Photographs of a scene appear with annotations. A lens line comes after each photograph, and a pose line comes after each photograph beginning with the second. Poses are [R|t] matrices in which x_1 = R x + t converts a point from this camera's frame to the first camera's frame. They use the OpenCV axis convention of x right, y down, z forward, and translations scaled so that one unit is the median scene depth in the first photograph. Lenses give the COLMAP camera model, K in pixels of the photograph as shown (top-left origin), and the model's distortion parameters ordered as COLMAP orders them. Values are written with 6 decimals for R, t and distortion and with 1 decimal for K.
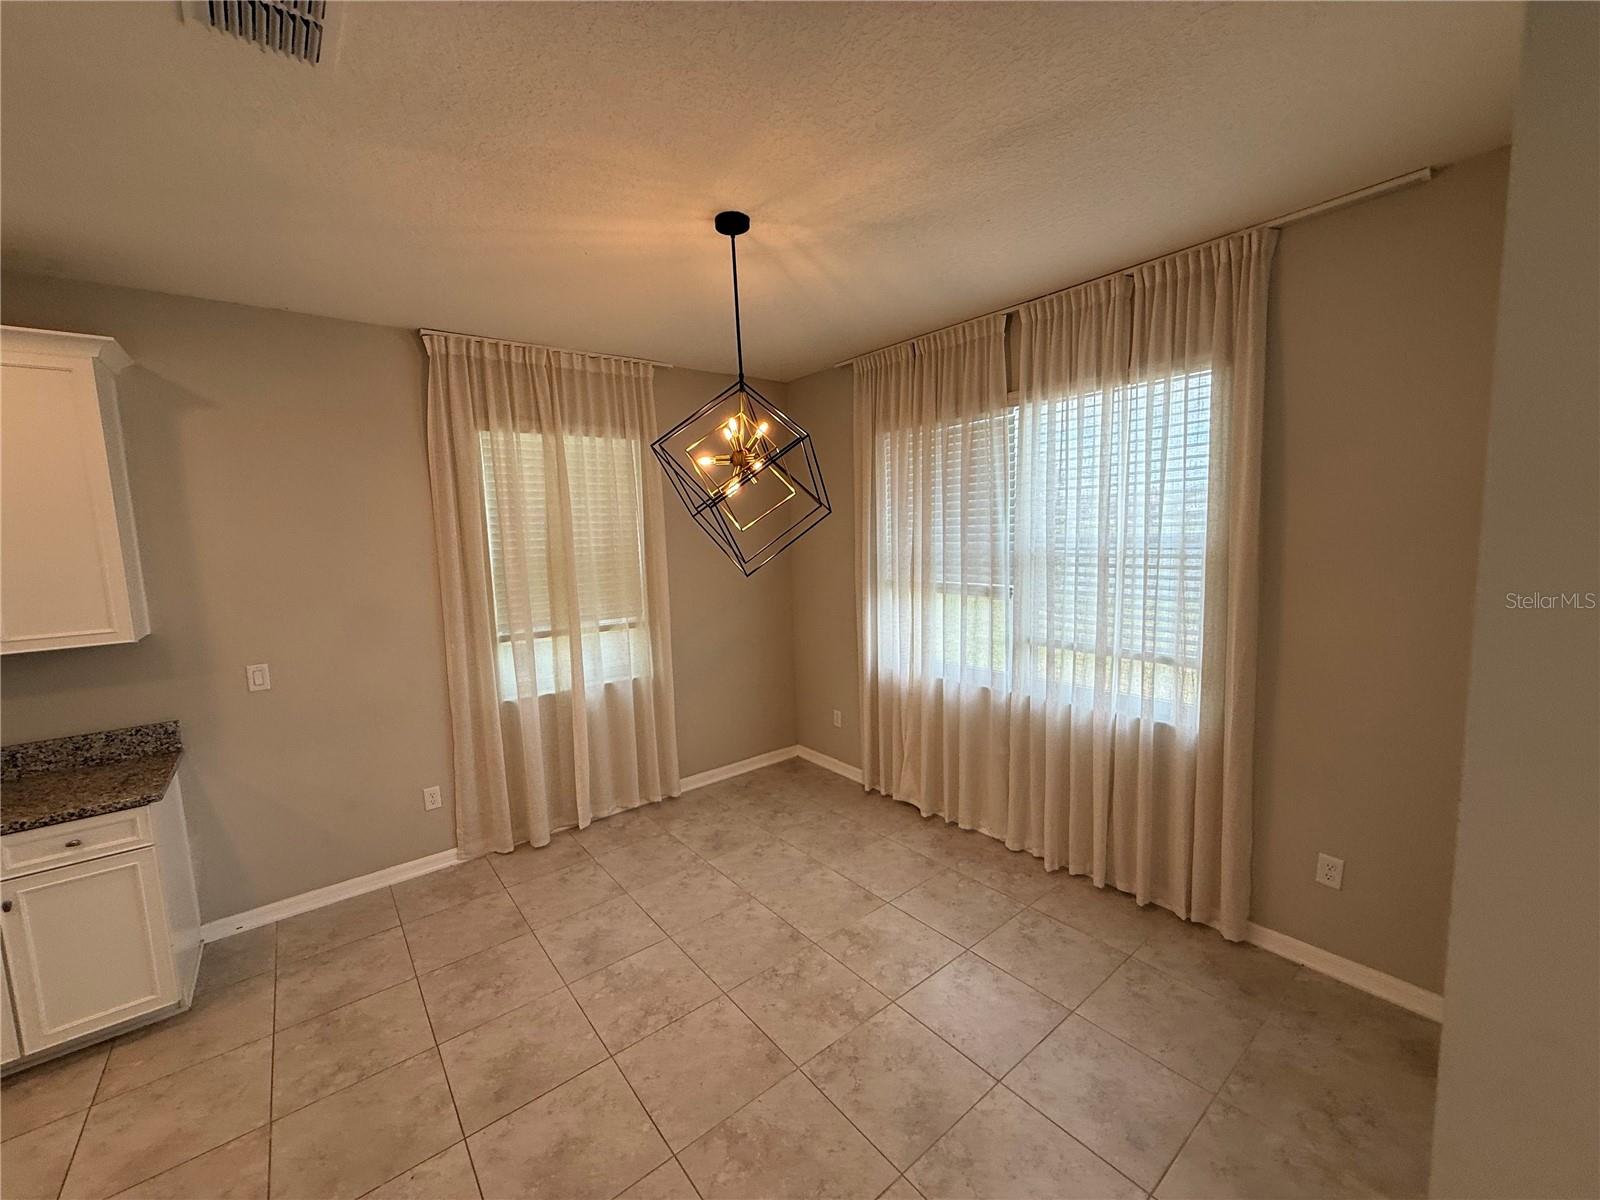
lens RADIAL K [[640.2, 0, 801.0], [0, 640.2, 600.6], [0, 0, 1]] dist [0.001217, 0.000084]
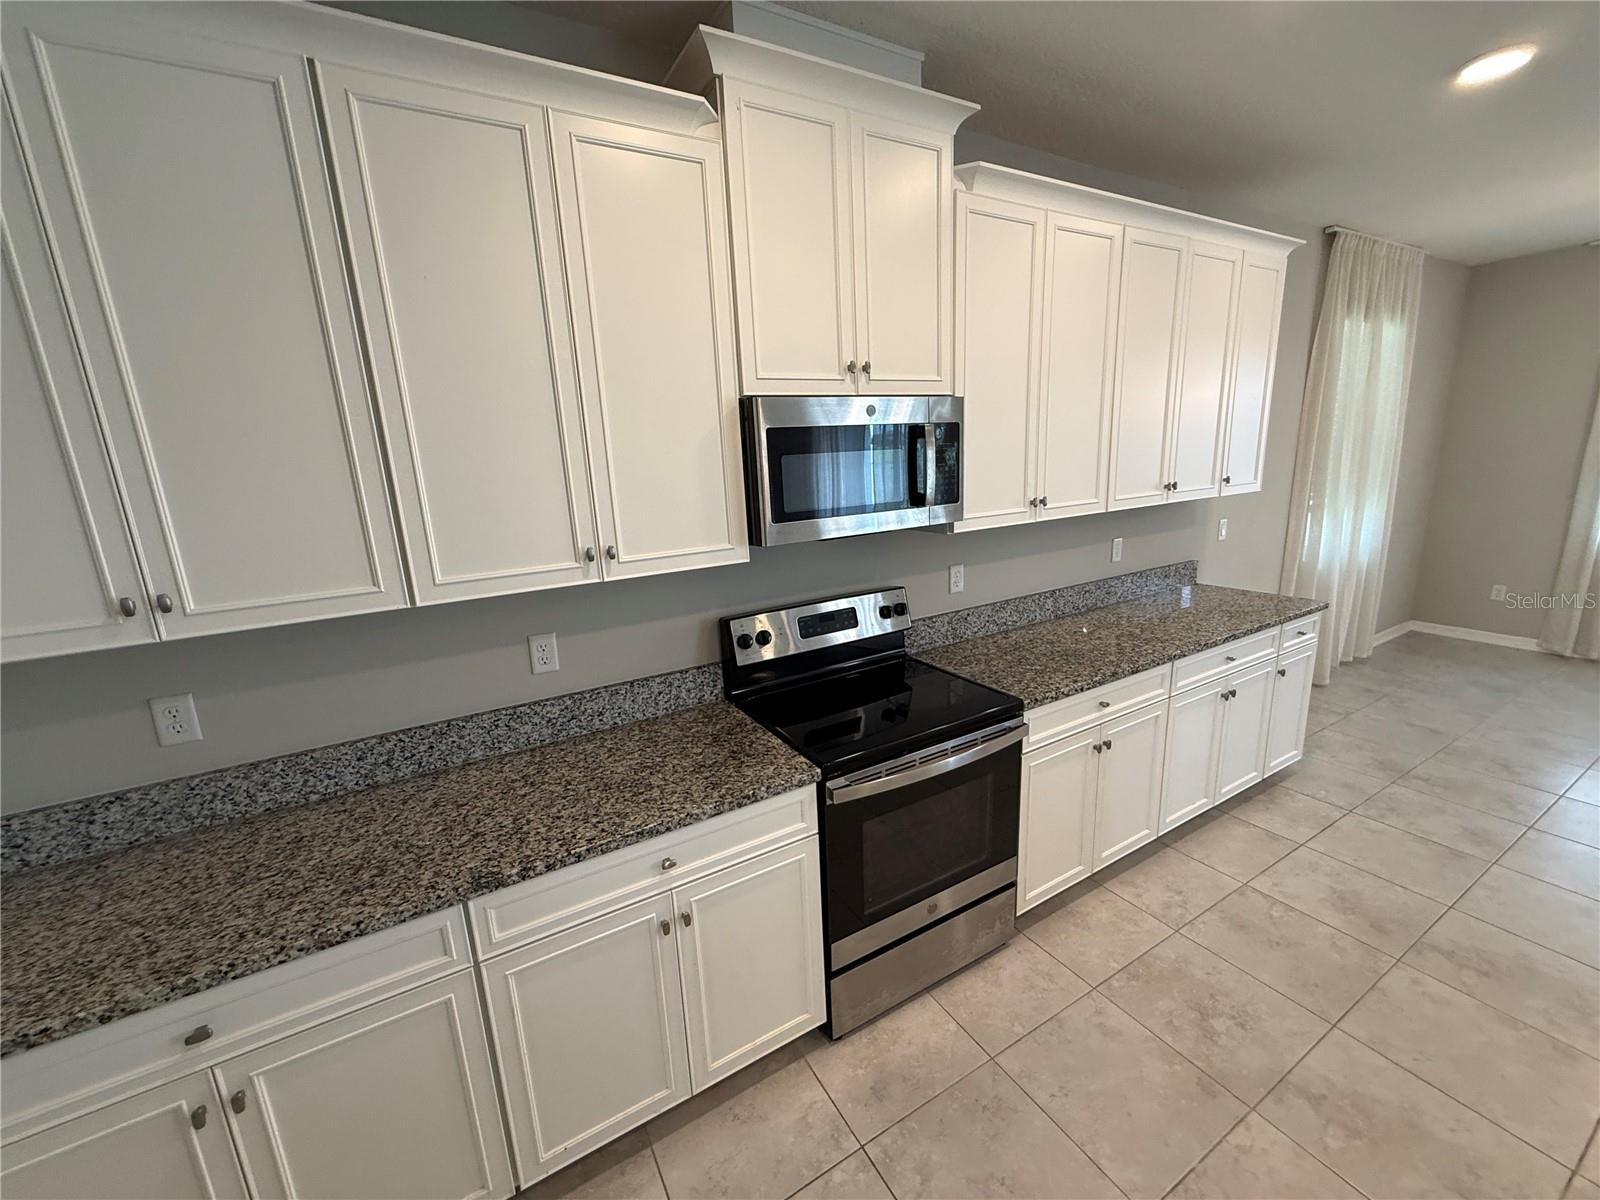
lens RADIAL K [[640.2, 0, 799.4], [0, 640.2, 598.2], [0, 0, 1]] dist [0.001217, 0.000084]
pose [[0.989478, 0.018230, -0.143529, -1.172755], [-0.000684, 0.992608, 0.121361, 0.068747], [0.144680, -0.119986, 0.982177, -0.311216]]
